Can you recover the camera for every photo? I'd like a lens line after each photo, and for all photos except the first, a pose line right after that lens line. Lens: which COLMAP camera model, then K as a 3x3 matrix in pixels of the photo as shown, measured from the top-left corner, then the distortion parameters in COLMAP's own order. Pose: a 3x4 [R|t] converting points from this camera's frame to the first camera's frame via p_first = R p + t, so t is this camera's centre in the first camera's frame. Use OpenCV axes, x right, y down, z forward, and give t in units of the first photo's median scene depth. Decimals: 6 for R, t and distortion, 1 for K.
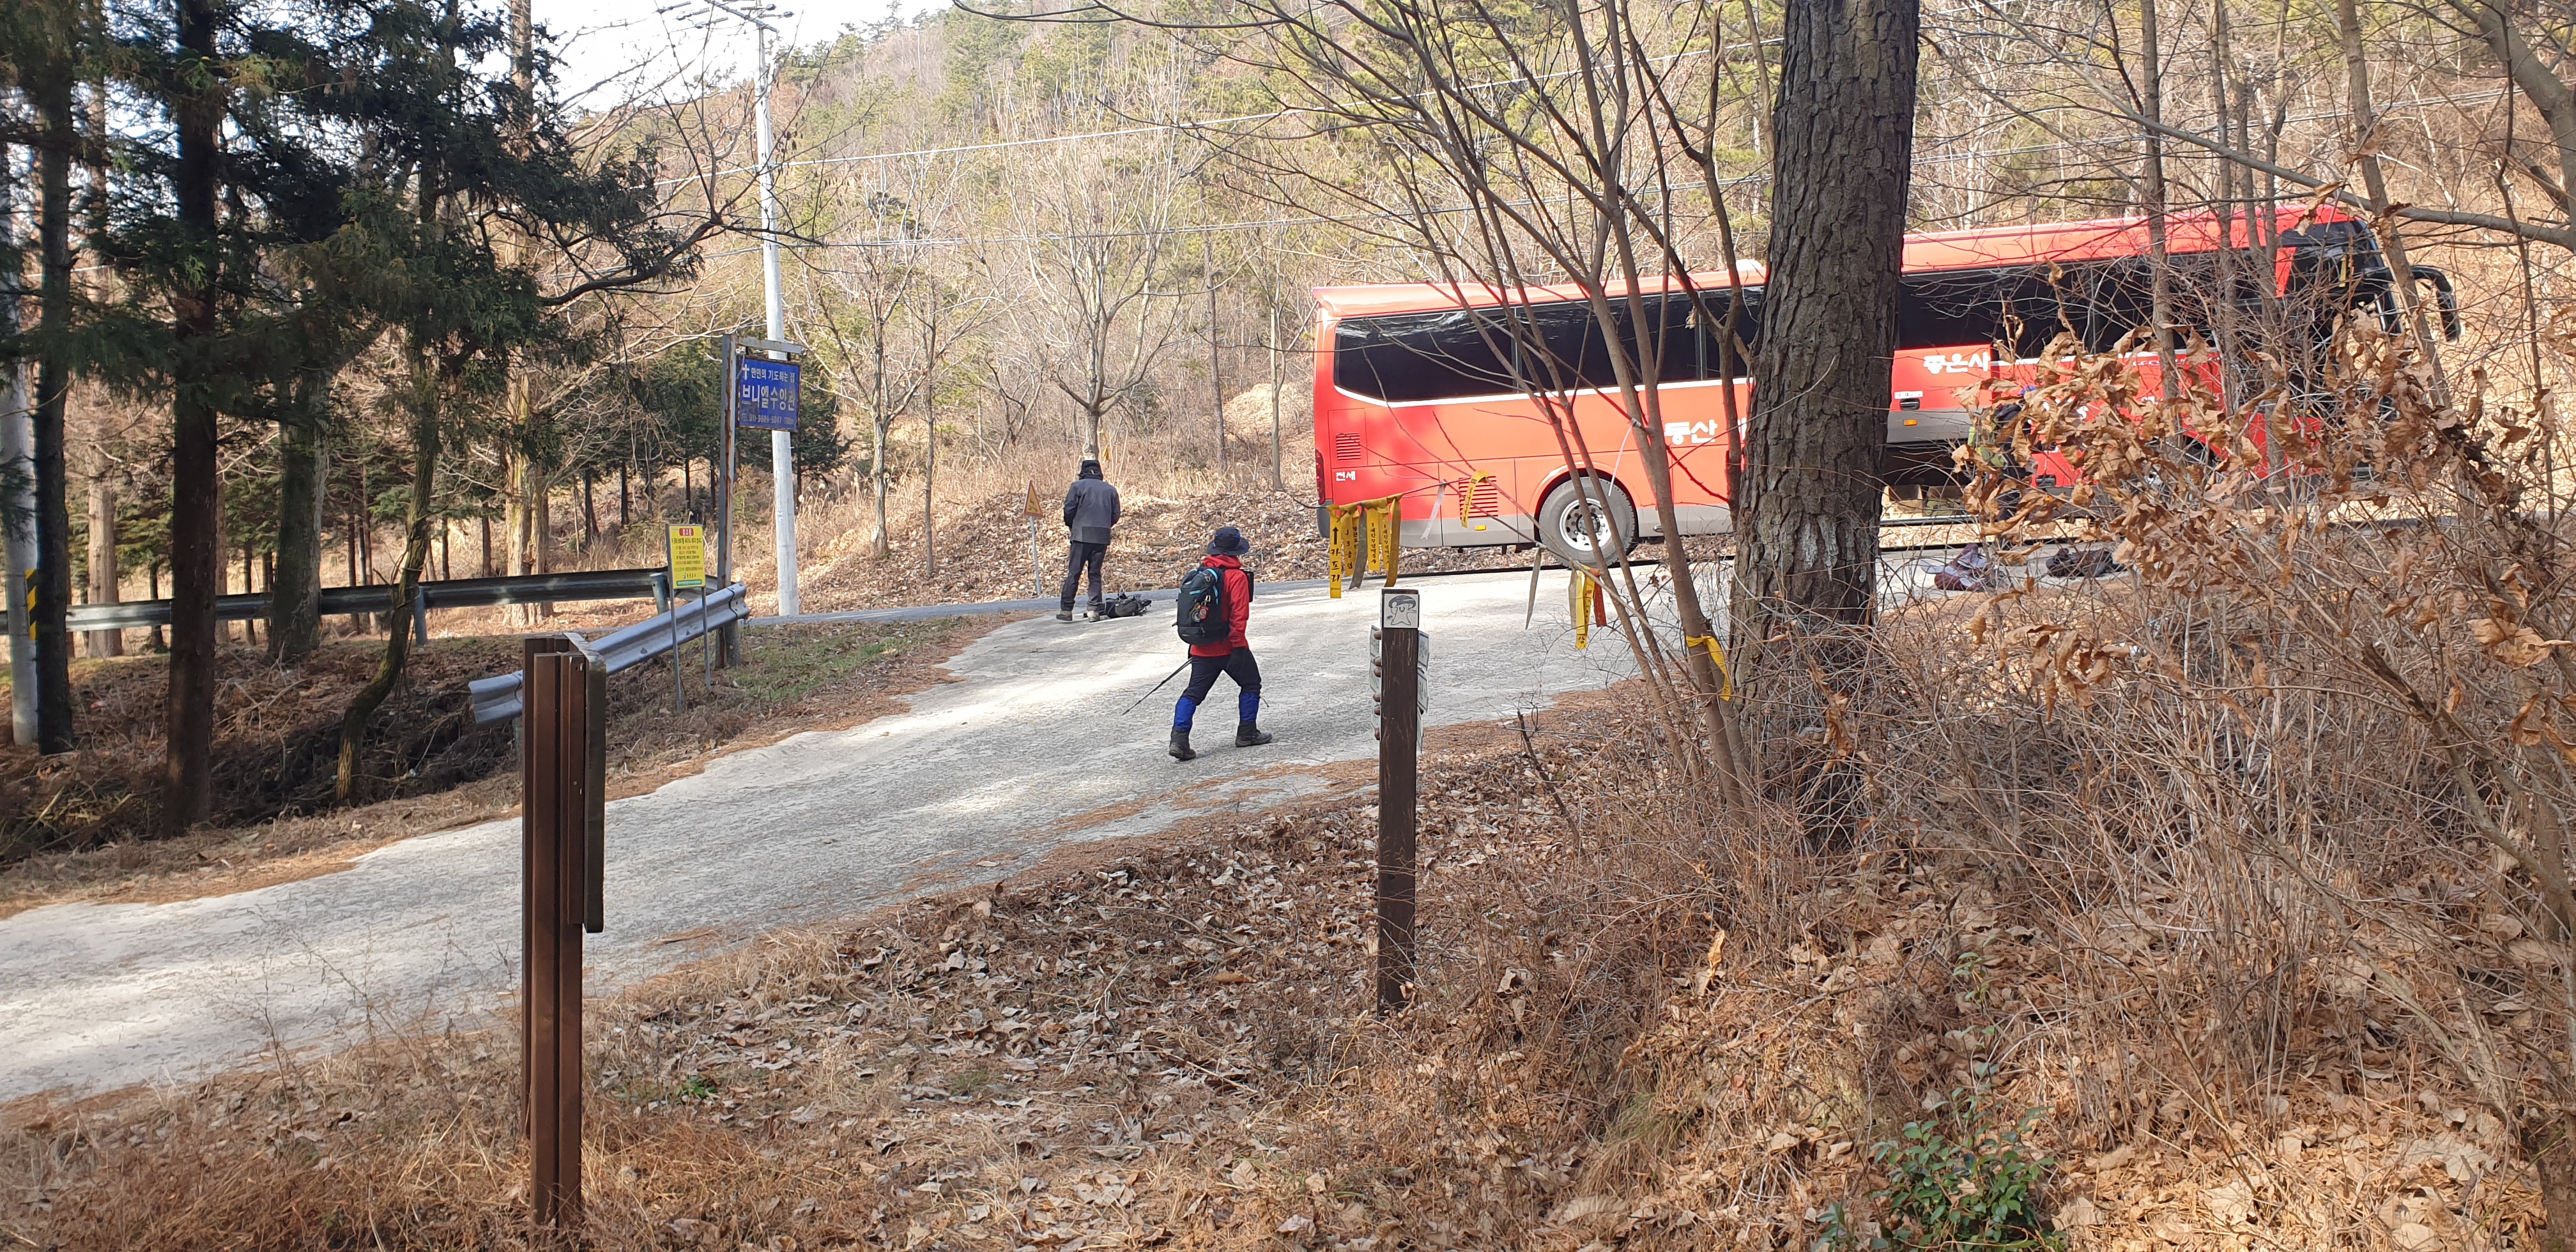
lens RADIAL K [[1855.0, 0, 1288.0], [0, 1855.0, 626.0], [0, 0, 1]] dist [0.002642, 0.004710]
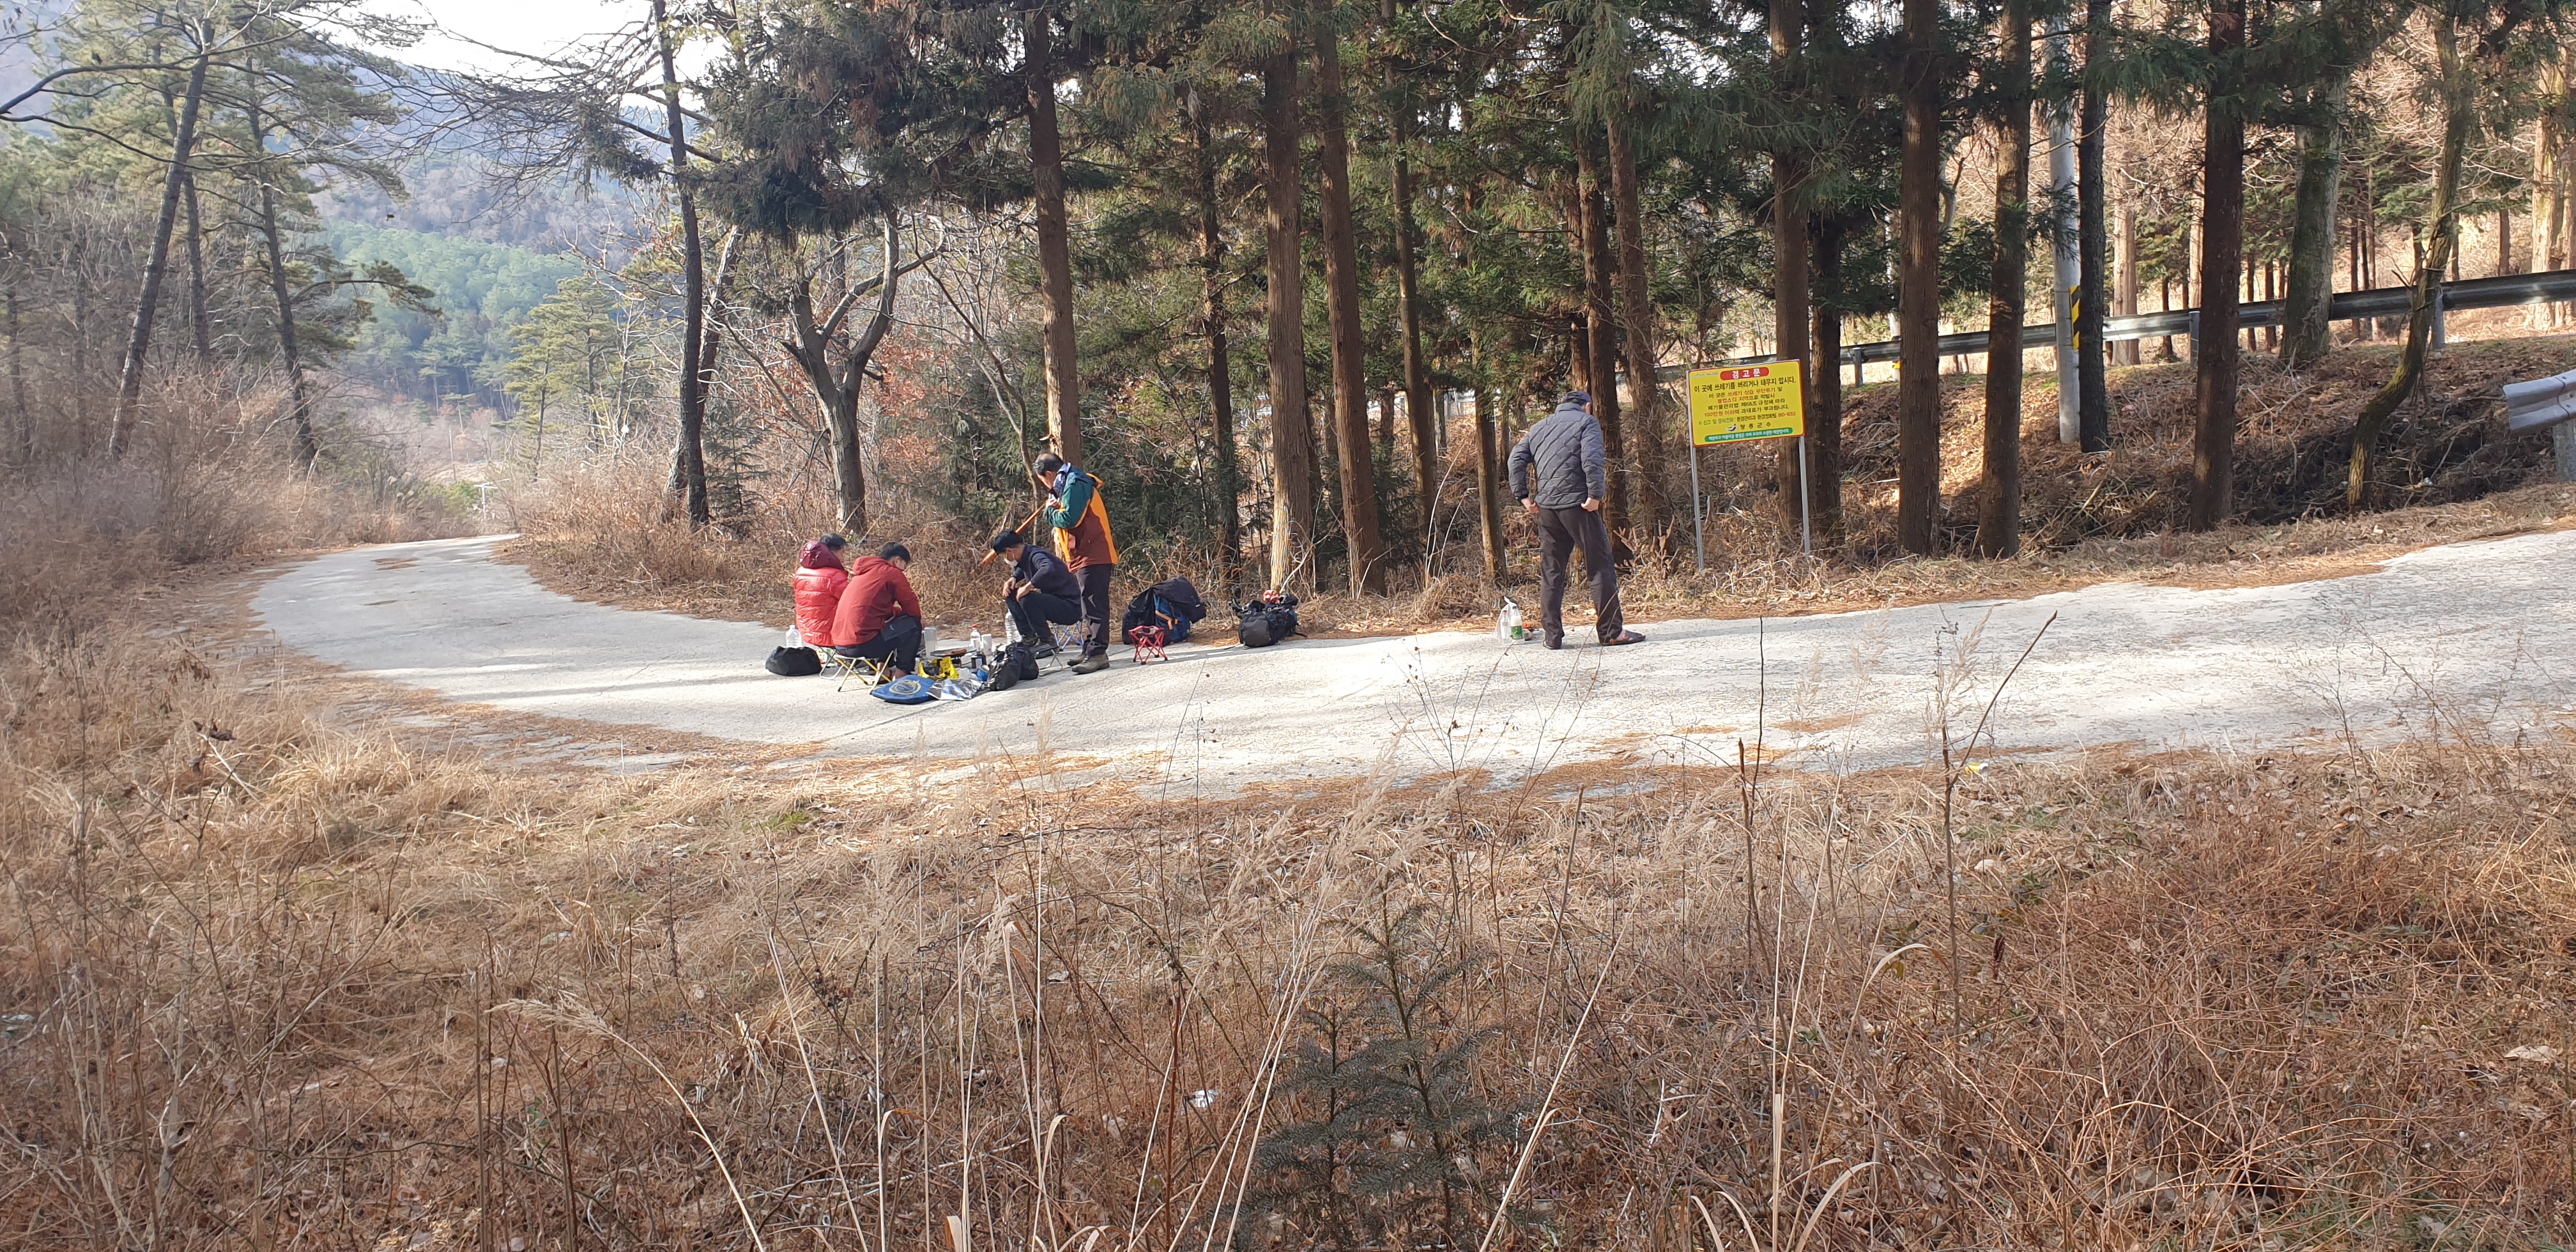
lens RADIAL K [[1855.0, 0, 1288.0], [0, 1855.0, 626.0], [0, 0, 1]] dist [0.002642, 0.004710]
pose [[0.635837, 0.089056, -0.766669, -0.102910], [0.014469, 0.991771, 0.127204, 0.022690], [0.771688, -0.091974, 0.629316, -0.078103]]
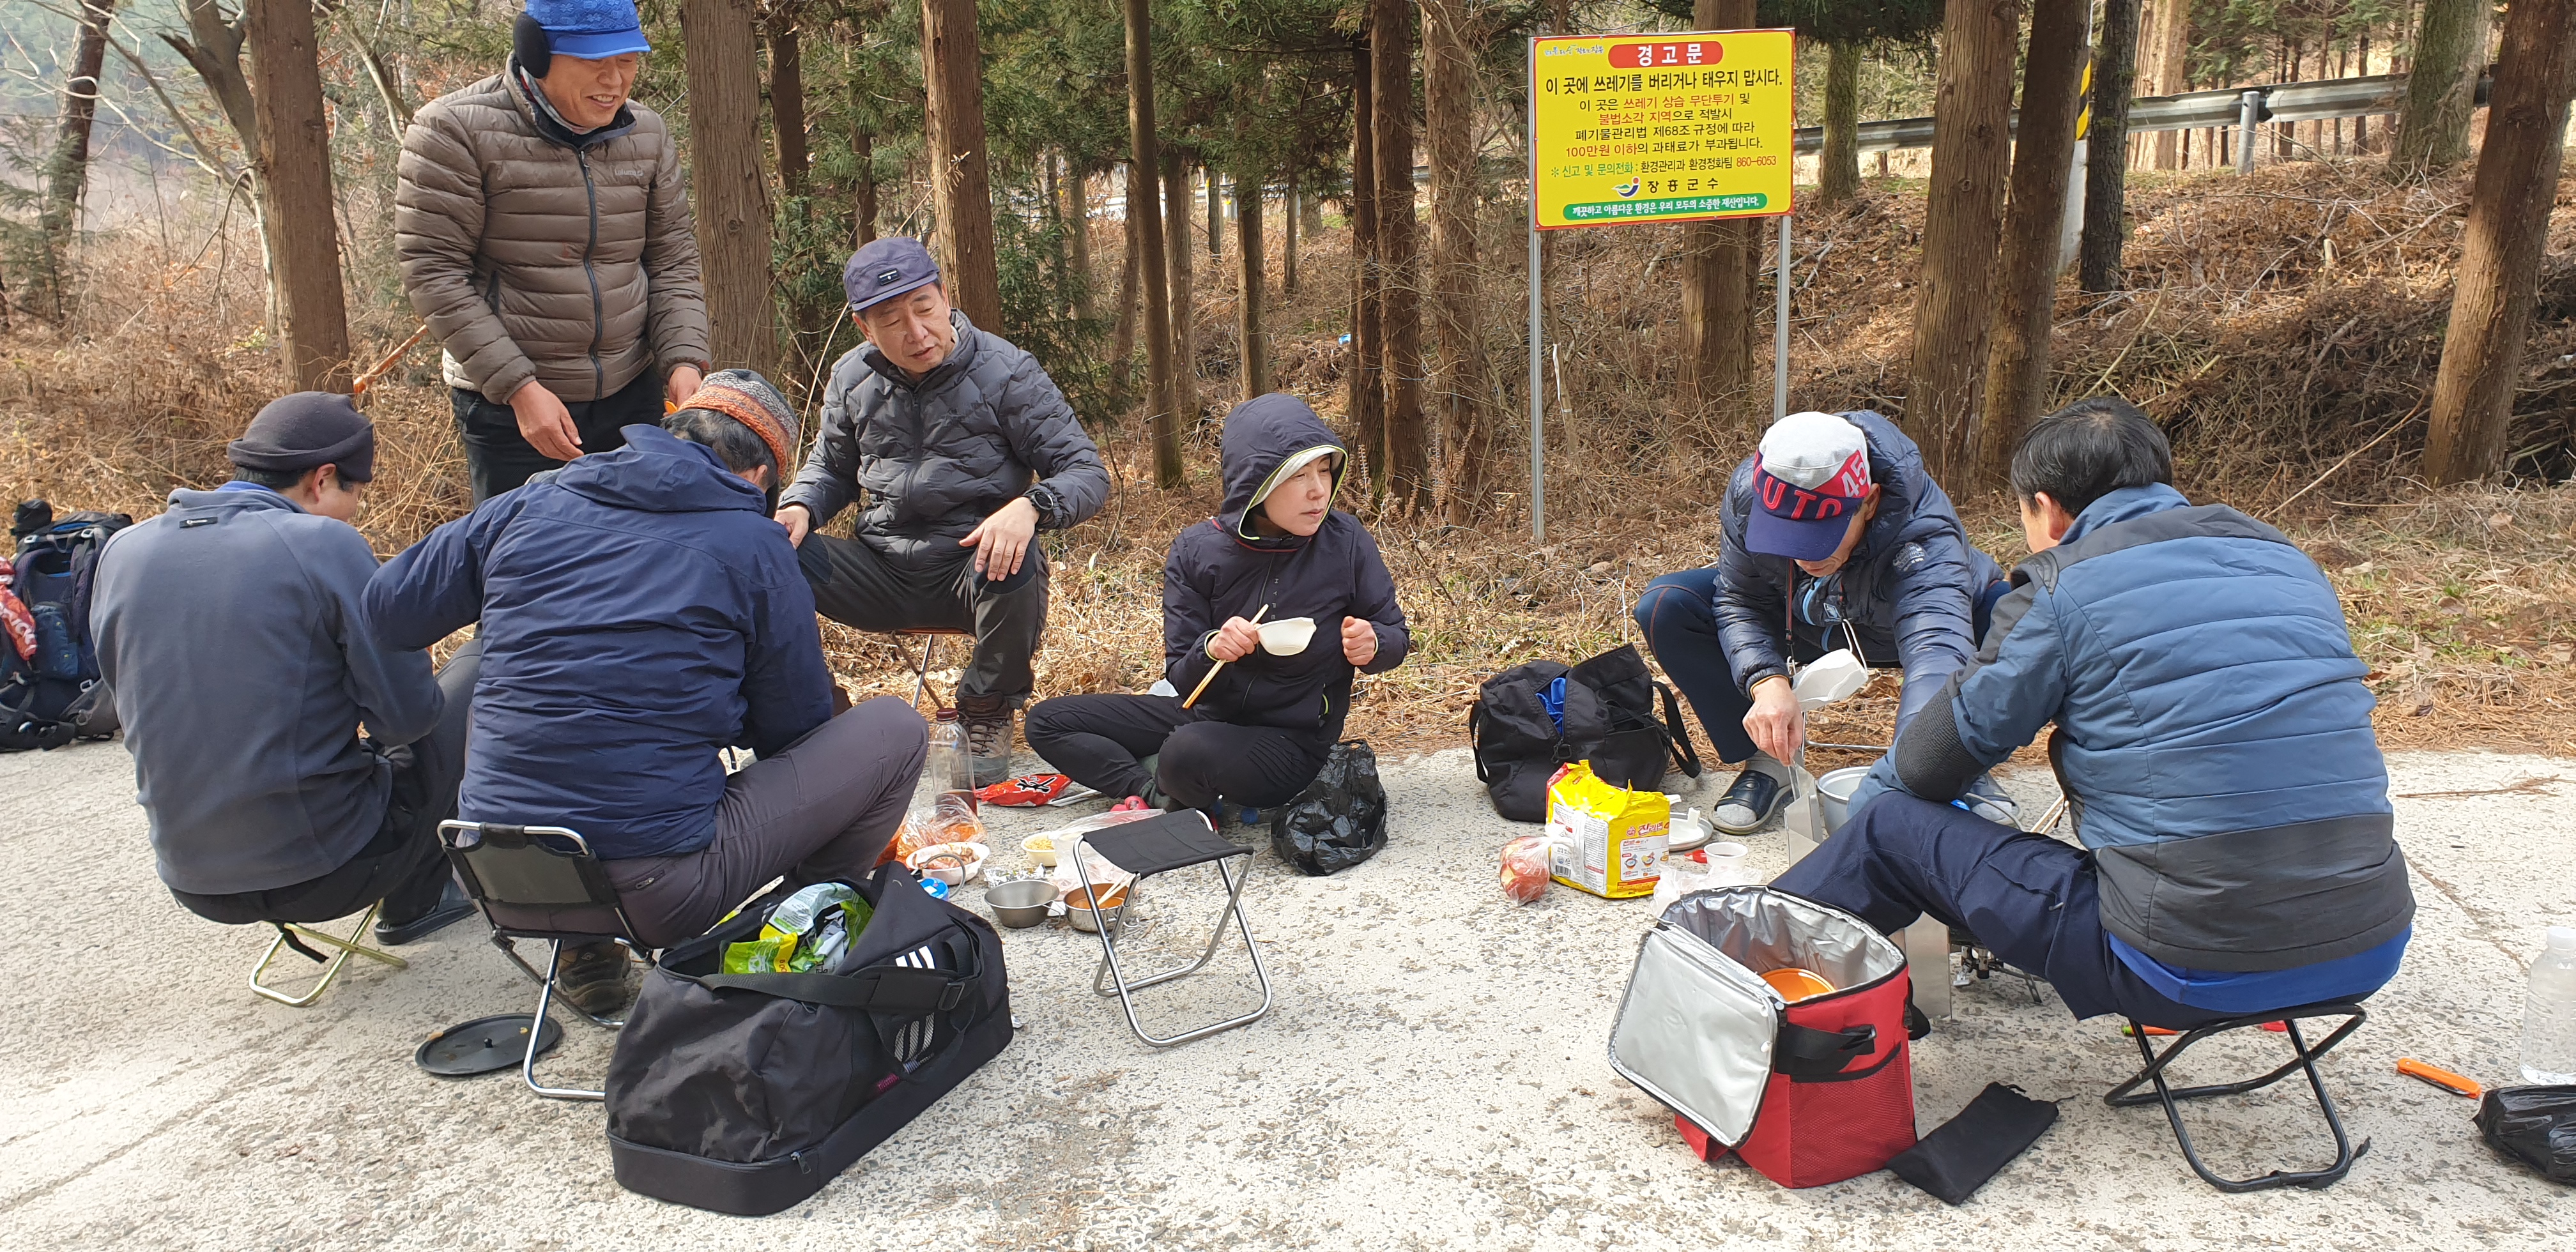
lens RADIAL K [[1855.0, 0, 1288.0], [0, 1855.0, 626.0], [0, 0, 1]] dist [0.002642, 0.004710]
pose [[0.709663, 0.173545, -0.682833, -0.354461], [-0.030622, 0.975869, 0.216197, 0.045813], [0.703876, -0.132517, 0.697853, 0.231313]]
